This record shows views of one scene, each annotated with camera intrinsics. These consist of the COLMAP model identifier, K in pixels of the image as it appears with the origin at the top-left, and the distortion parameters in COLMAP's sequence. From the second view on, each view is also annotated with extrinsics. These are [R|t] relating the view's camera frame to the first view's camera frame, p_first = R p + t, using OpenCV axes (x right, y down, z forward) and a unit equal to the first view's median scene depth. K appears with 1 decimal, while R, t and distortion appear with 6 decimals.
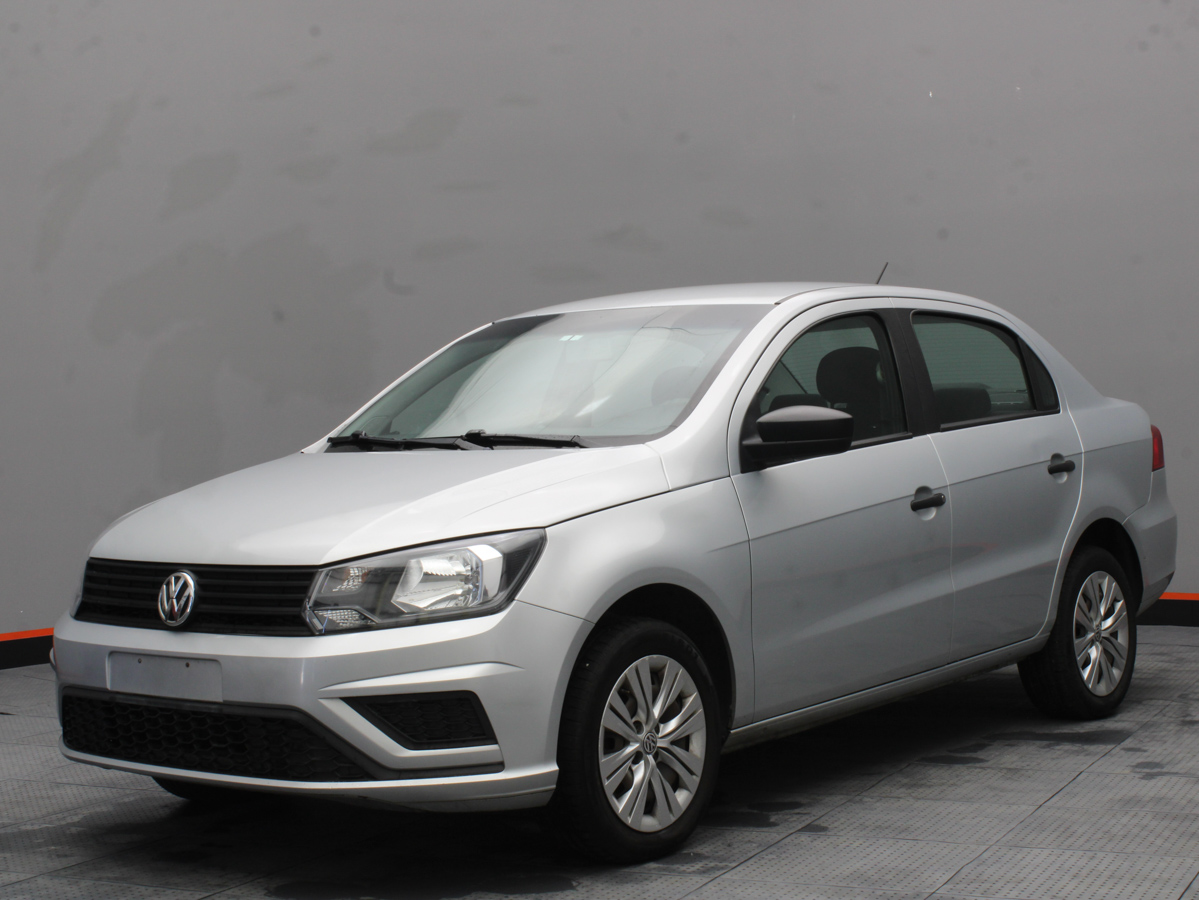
lens RADIAL K [[1815.3, 0, 591.4], [0, 1815.3, 451.6], [0, 0, 1]] dist [0.016438, 0.000000]
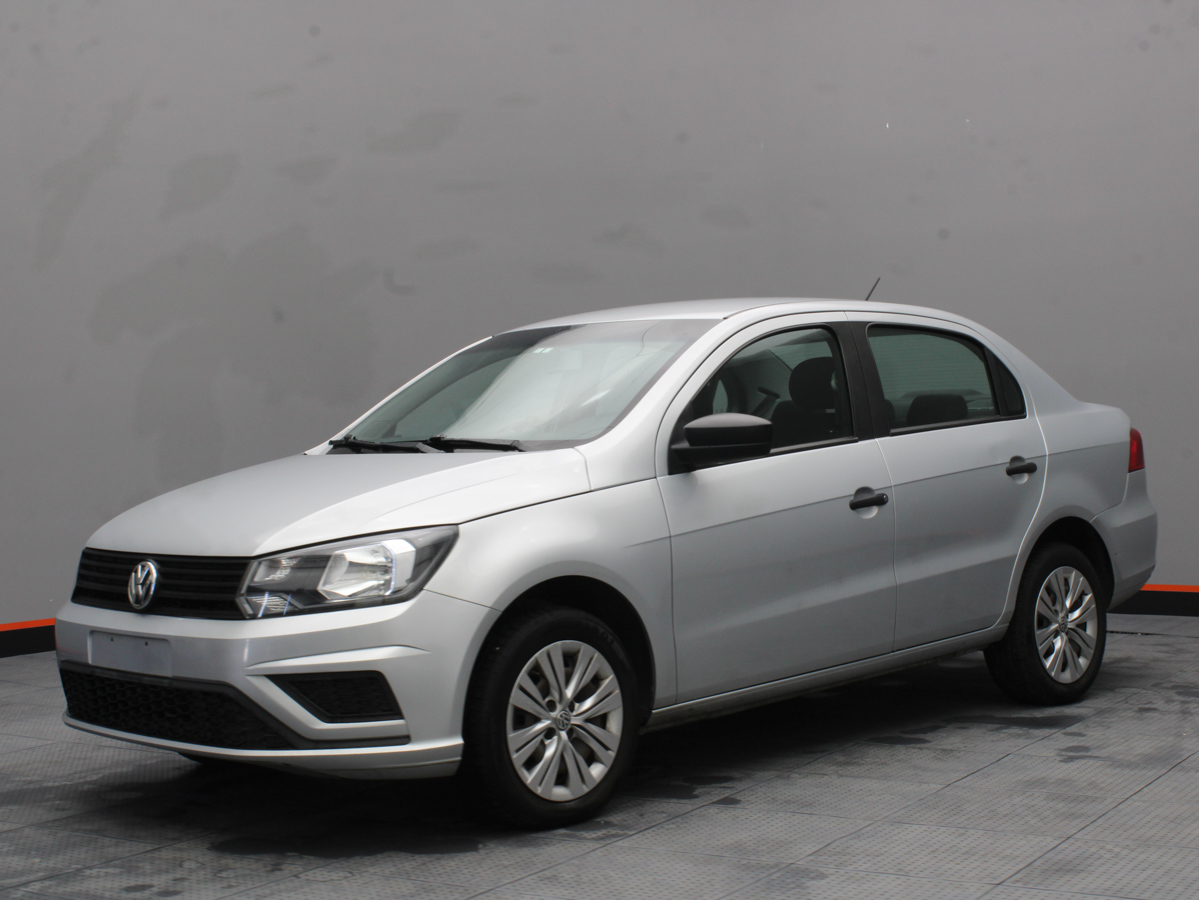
lens RADIAL K [[1675.3, 0, 608.5], [0, 1675.3, 447.9], [0, 0, 1]] dist [-0.004709, 0.000000]
pose [[0.994876, 0.001735, -0.101088, 0.150482], [-0.001732, 0.999998, 0.000118, -0.004377], [0.101088, 0.000058, 0.994878, -0.006132]]
